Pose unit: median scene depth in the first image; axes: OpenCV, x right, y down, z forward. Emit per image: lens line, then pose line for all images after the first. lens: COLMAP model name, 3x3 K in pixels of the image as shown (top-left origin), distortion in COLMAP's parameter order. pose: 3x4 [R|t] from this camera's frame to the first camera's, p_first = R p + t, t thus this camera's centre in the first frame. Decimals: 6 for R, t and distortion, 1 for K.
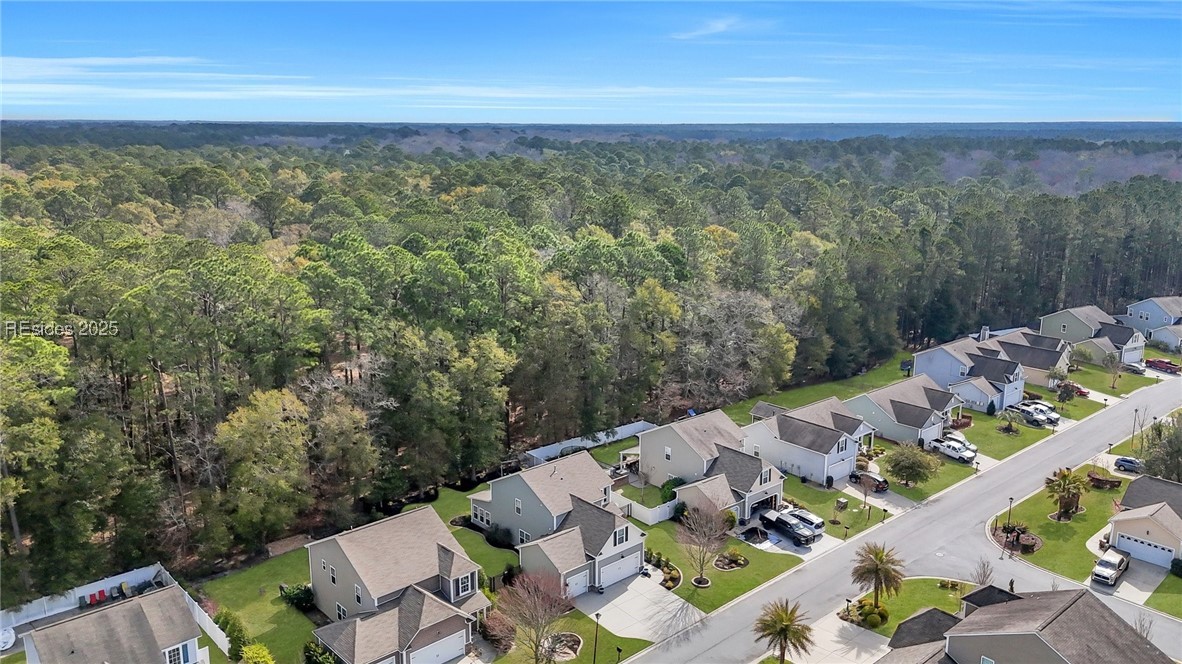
lens RADIAL K [[871.2, 0, 597.8], [0, 871.2, 326.0], [0, 0, 1]] dist [0.105146, -0.137267]
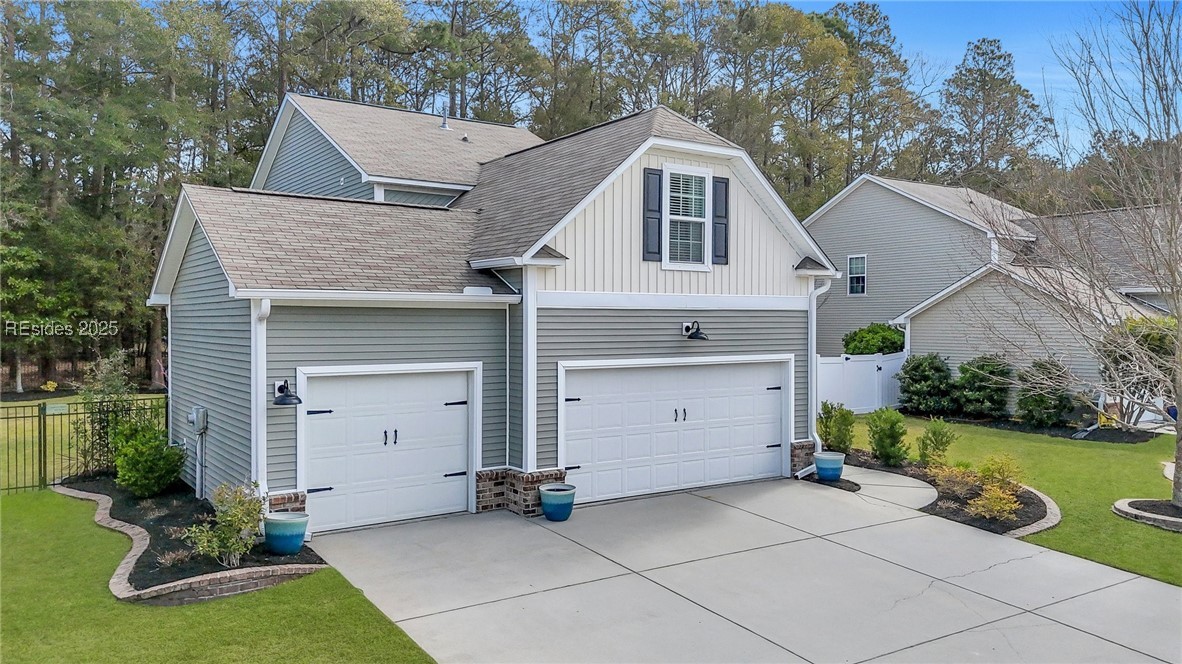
lens RADIAL K [[871.2, 0, 597.8], [0, 871.2, 326.0], [0, 0, 1]] dist [0.105146, -0.137267]
pose [[0.991791, -0.002045, -0.127856, 0.030397], [-0.024527, 0.978266, -0.205899, 0.292162], [0.125498, 0.207345, 0.970185, 0.812113]]
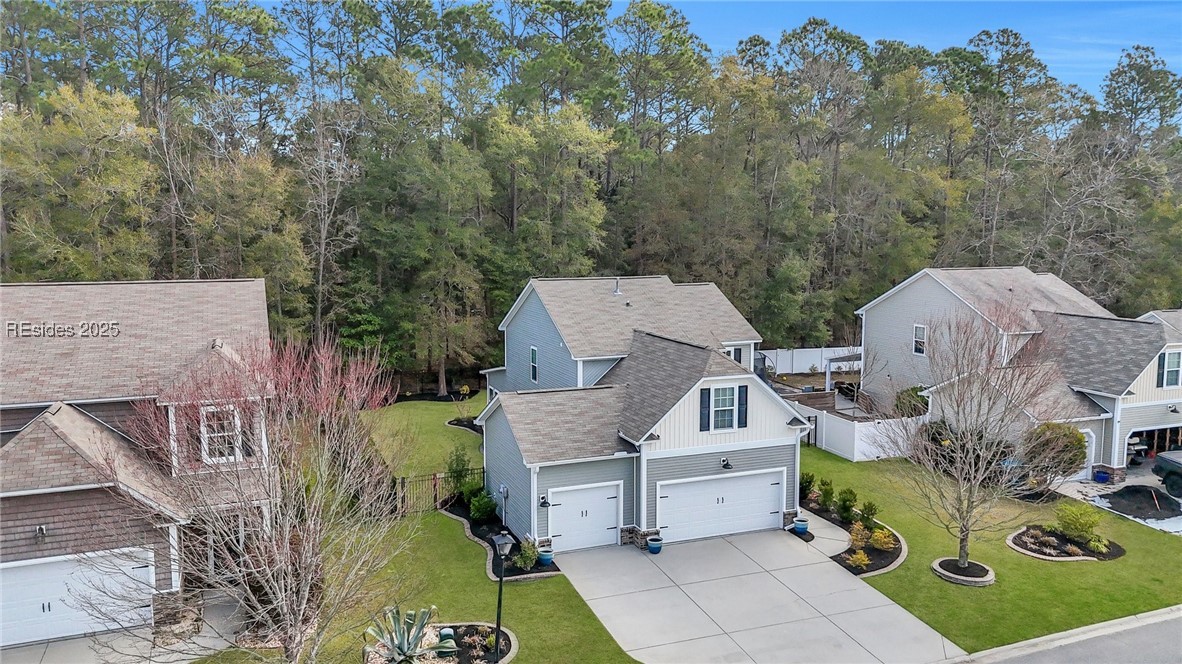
lens RADIAL K [[871.2, 0, 597.8], [0, 871.2, 326.0], [0, 0, 1]] dist [0.105146, -0.137267]
pose [[0.938241, 0.035293, -0.344178, 0.099456], [-0.070969, 0.993263, -0.091613, 0.238079], [0.338626, 0.110381, 0.934424, 0.622345]]
